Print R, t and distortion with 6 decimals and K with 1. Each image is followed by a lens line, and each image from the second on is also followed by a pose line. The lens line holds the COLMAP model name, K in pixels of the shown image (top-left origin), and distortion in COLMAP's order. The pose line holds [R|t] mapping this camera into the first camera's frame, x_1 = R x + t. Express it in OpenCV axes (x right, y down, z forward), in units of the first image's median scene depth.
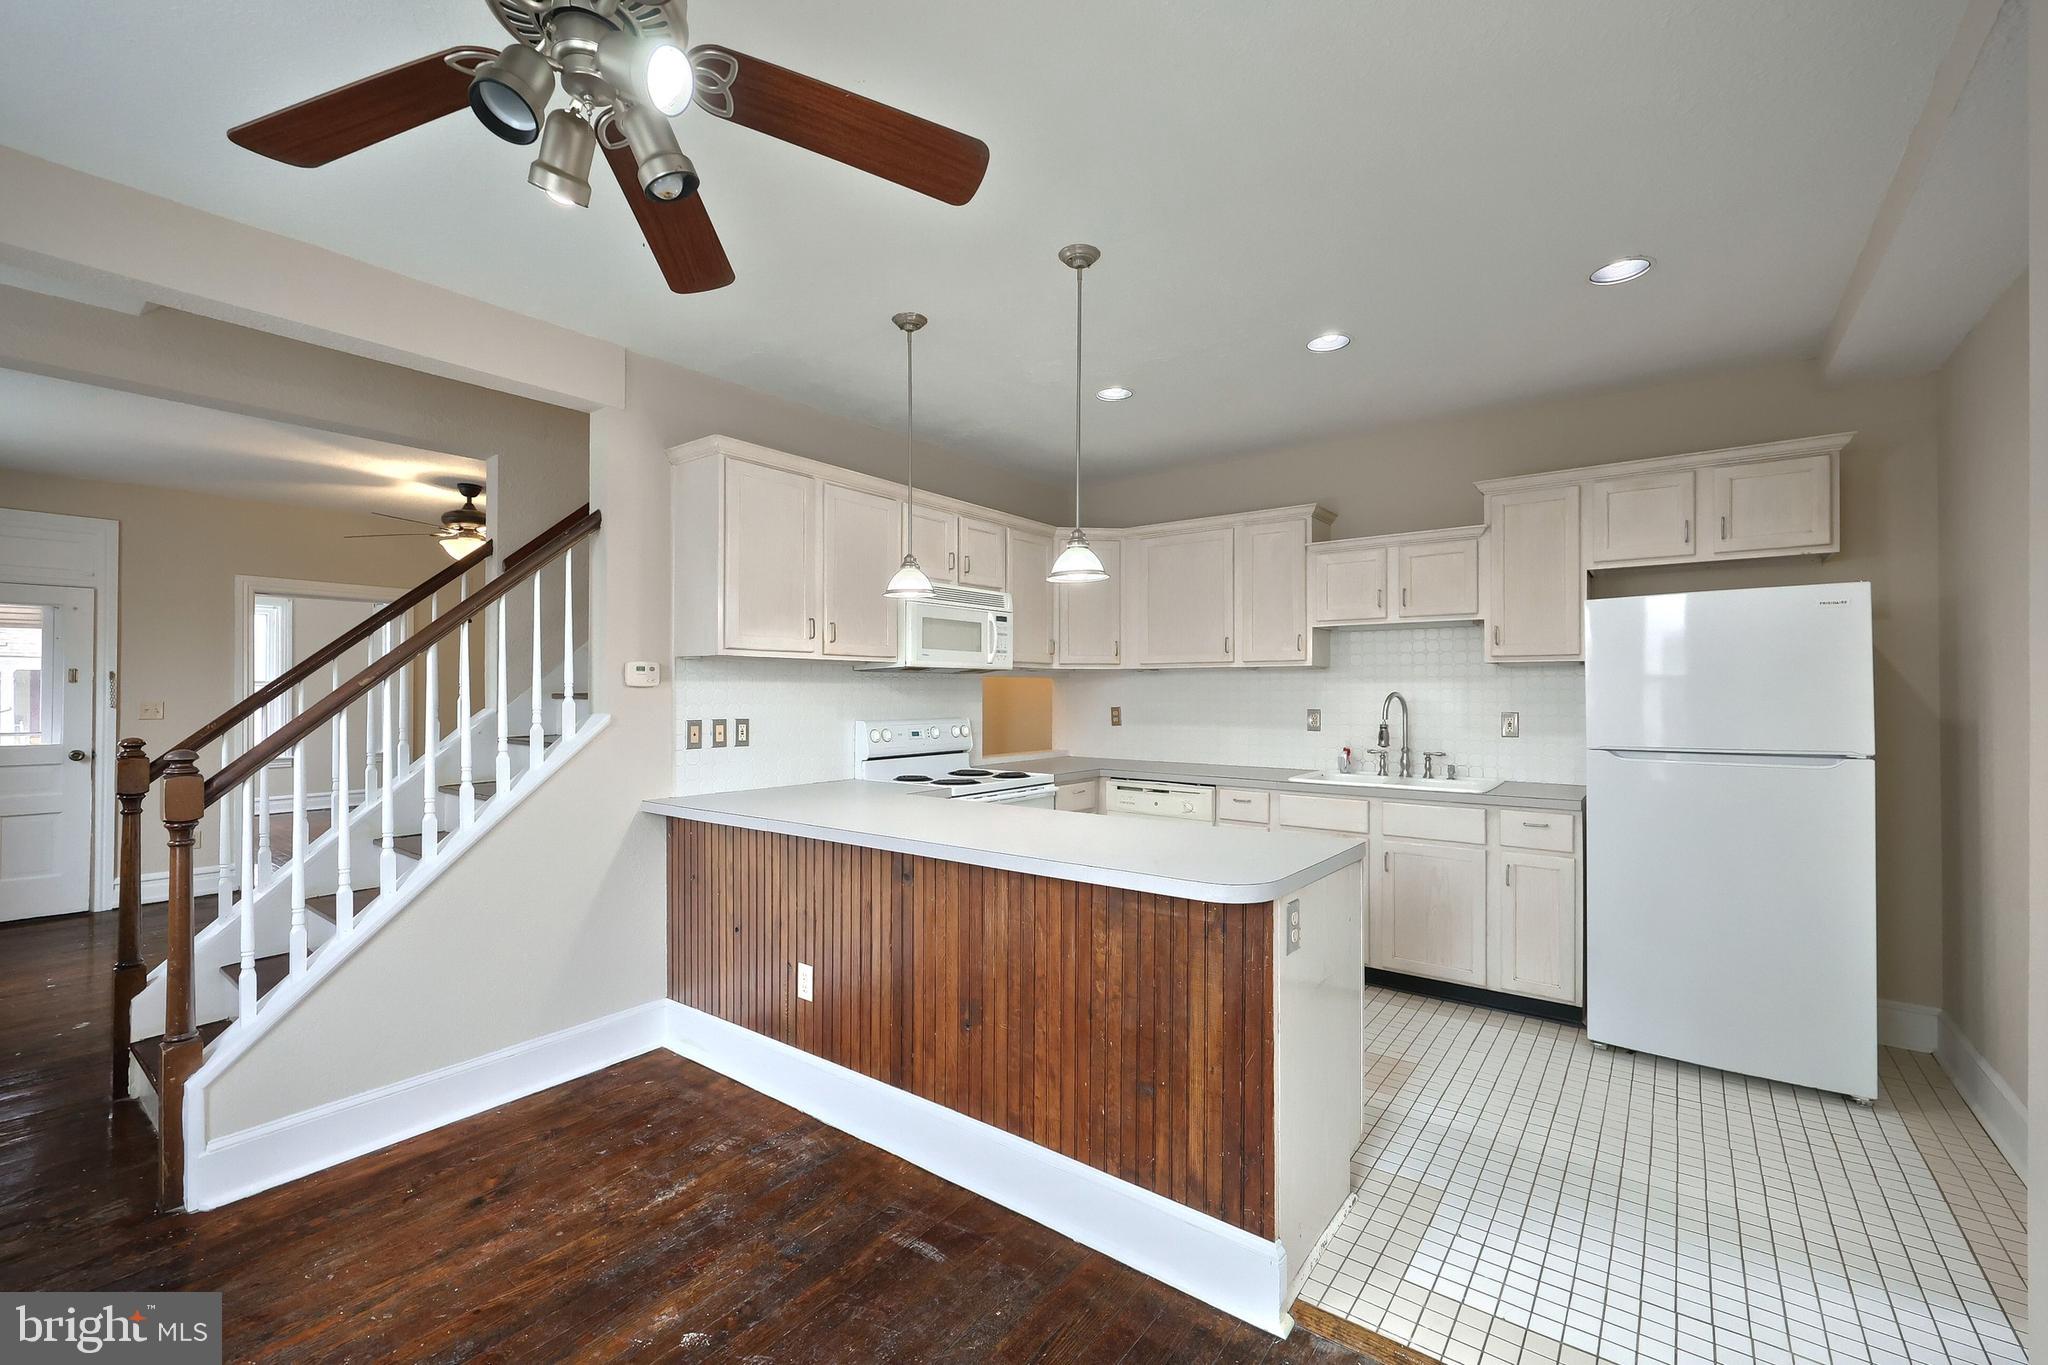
lens RADIAL K [[863.9, 0, 1021.0], [0, 863.9, 669.6], [0, 0, 1]] dist [-0.001876, -0.000246]
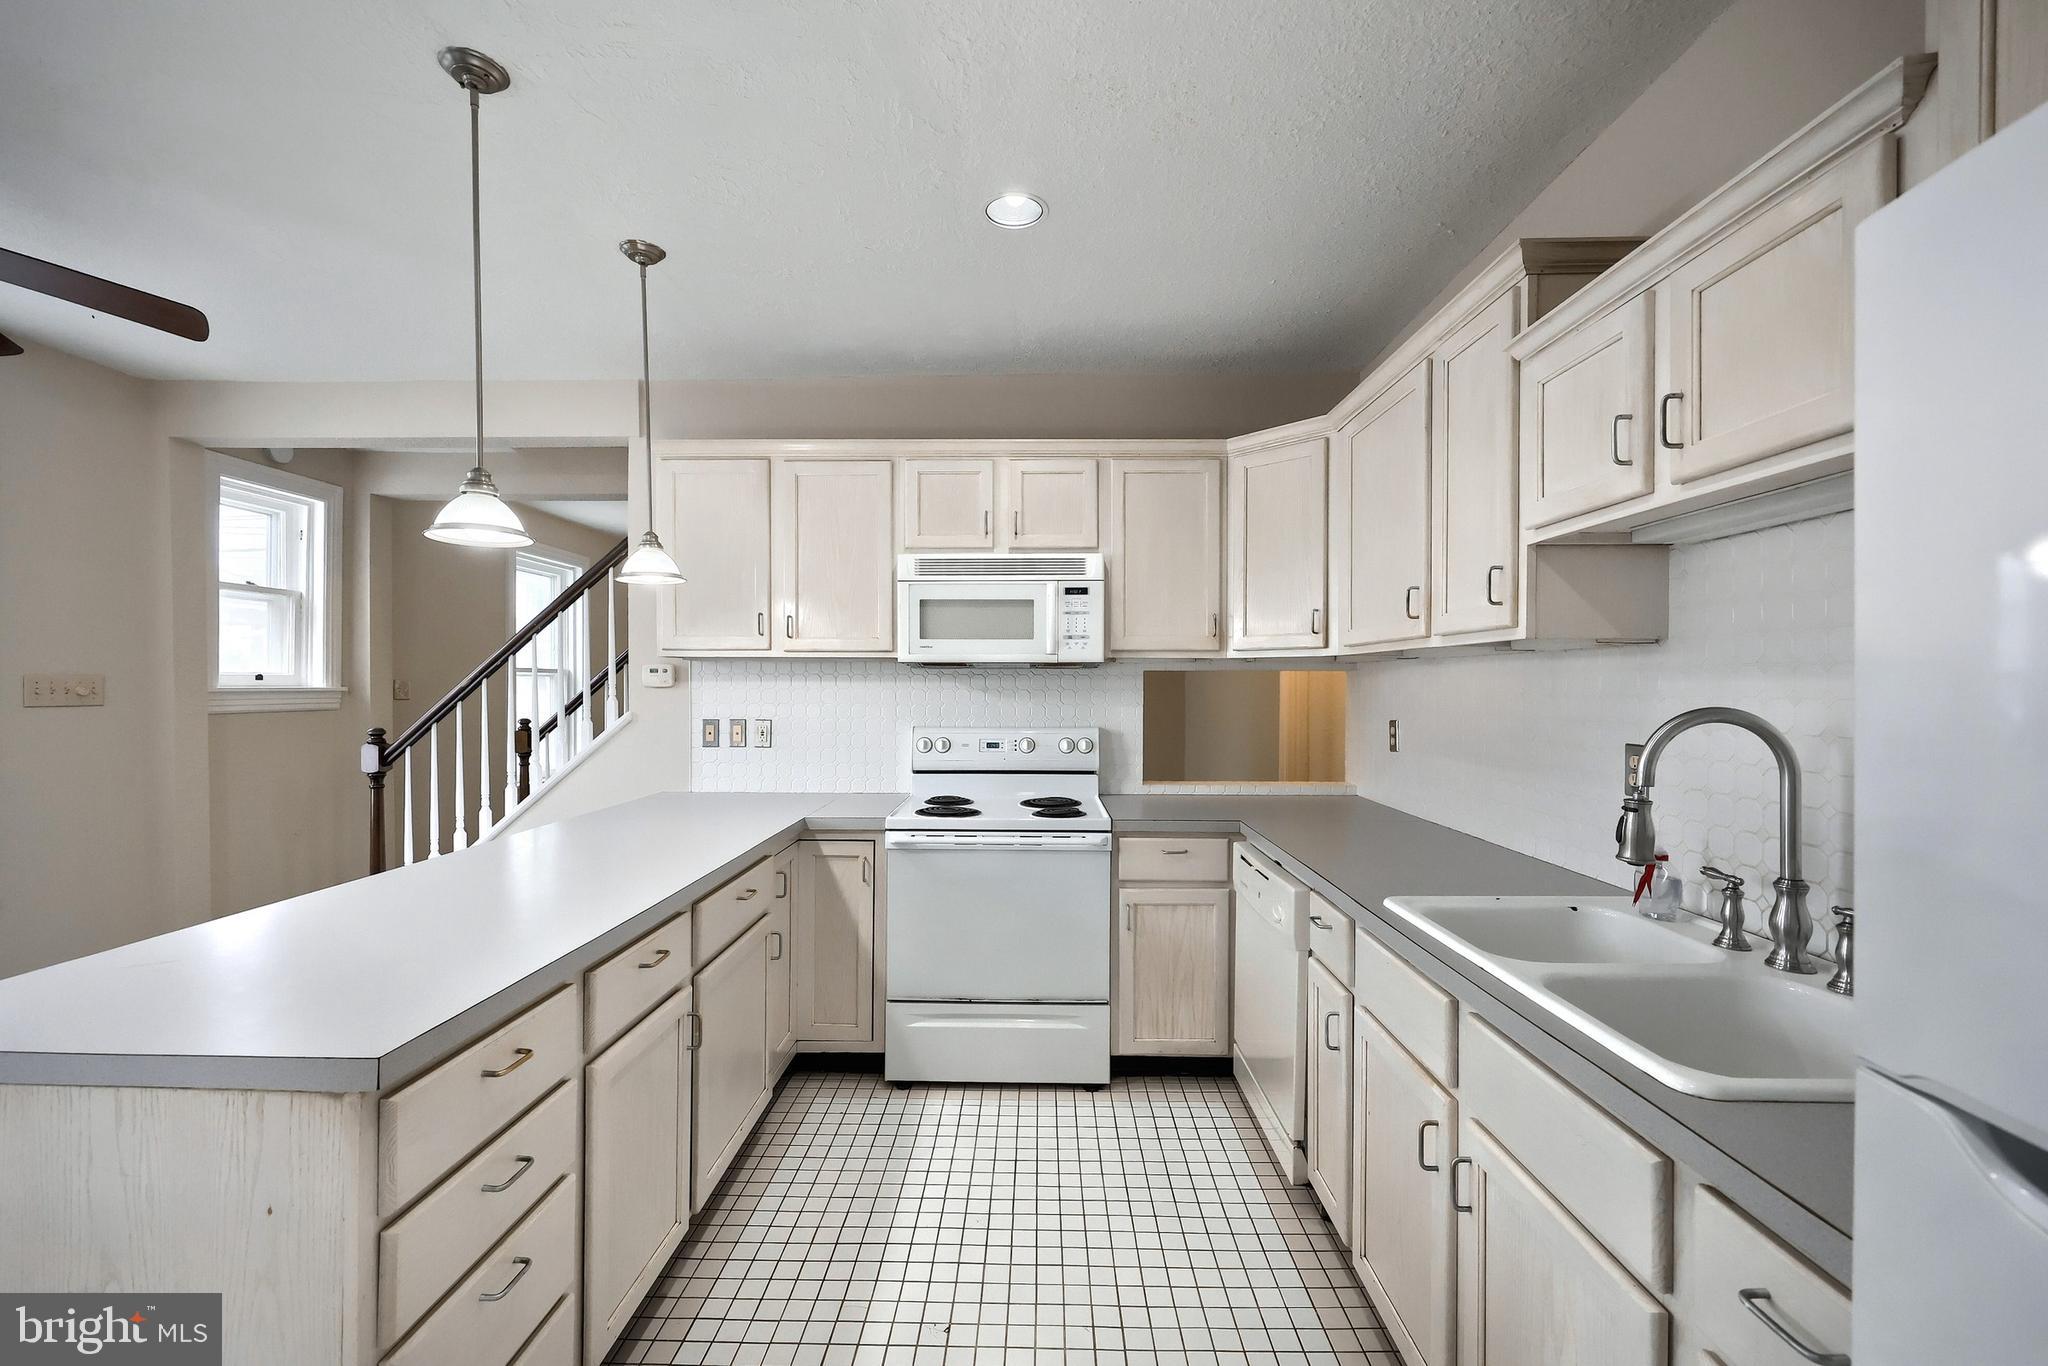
lens RADIAL K [[839.0, 0, 1024.0], [0, 839.0, 683.0], [0, 0, 1]] dist [-0.000182, -0.000065]
pose [[0.588510, -0.000160, -0.808490, 0.642287], [0.019155, 0.999722, 0.013744, 0.008114], [0.808263, -0.023575, 0.588350, 0.699997]]
